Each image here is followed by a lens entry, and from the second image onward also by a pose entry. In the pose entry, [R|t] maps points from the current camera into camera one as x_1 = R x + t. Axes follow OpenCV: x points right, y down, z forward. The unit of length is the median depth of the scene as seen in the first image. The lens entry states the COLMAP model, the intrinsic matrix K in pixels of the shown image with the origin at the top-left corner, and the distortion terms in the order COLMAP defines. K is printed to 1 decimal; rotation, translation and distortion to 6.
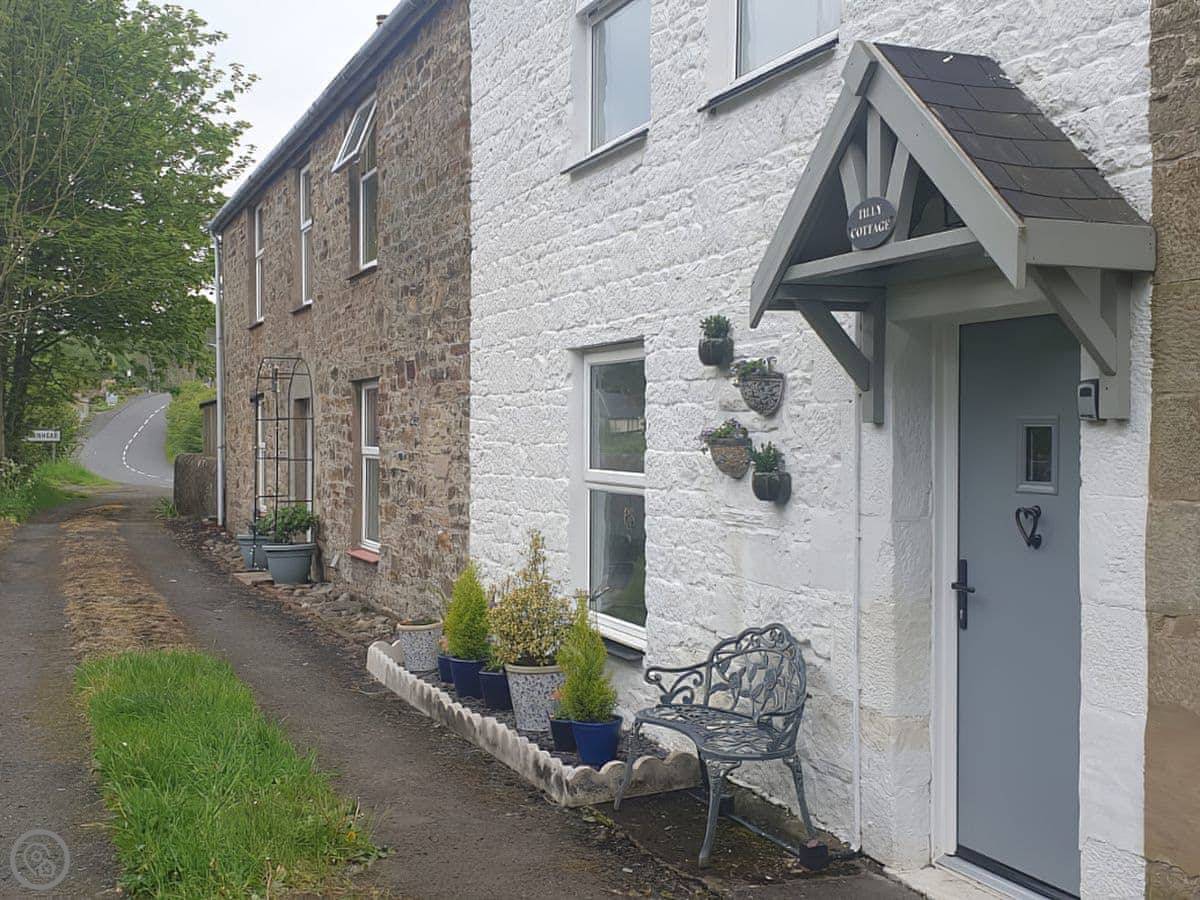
lens RADIAL K [[1771.0, 0, 600.3], [0, 1771.0, 526.0], [0, 0, 1]] dist [0.247486, -1.187996]
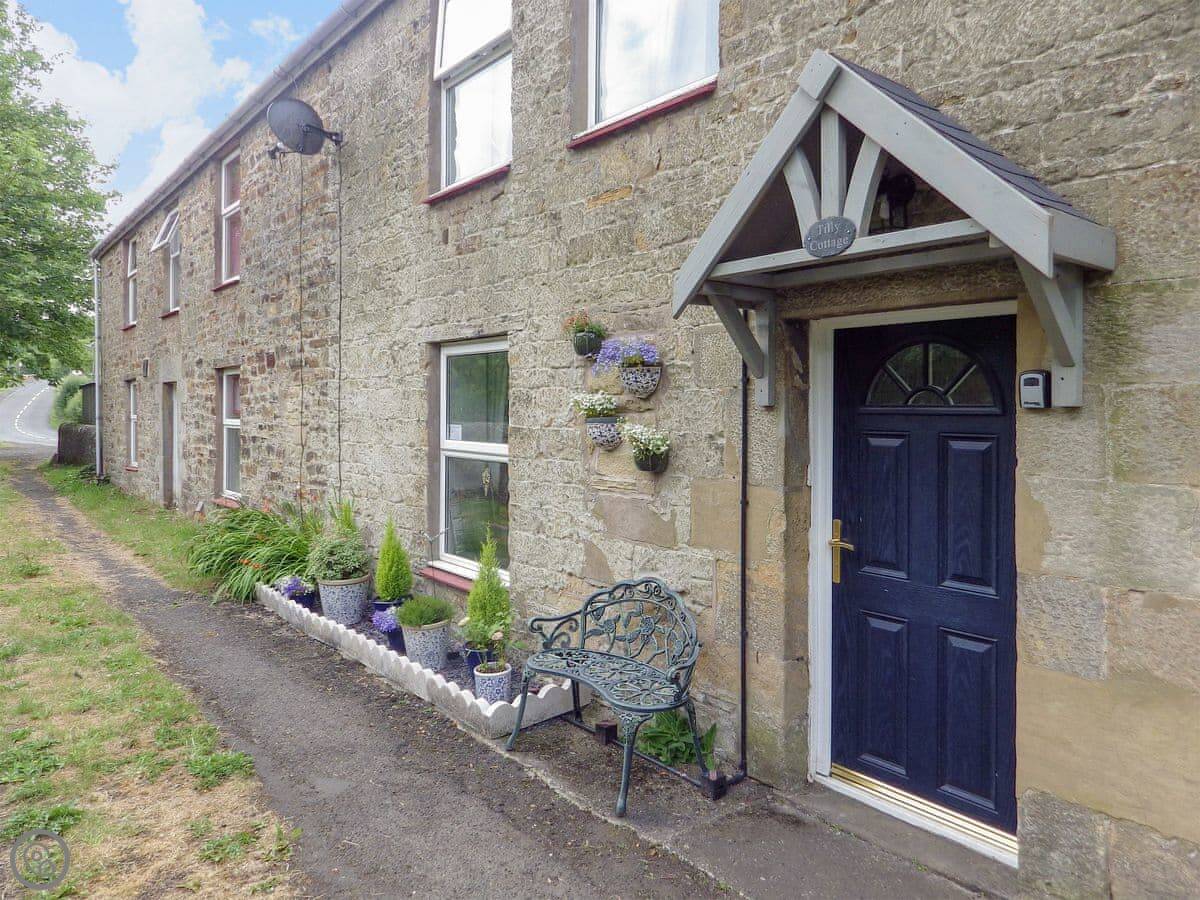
lens RADIAL K [[1045.5, 0, 600.0], [0, 1045.5, 450.0], [0, 0, 1]] dist [-0.001314, -0.059577]
pose [[0.966743, 0.001496, 0.255746, -0.074406], [0.002259, 0.999894, -0.014387, -0.012083], [-0.255741, 0.014486, 0.966637, 0.227248]]
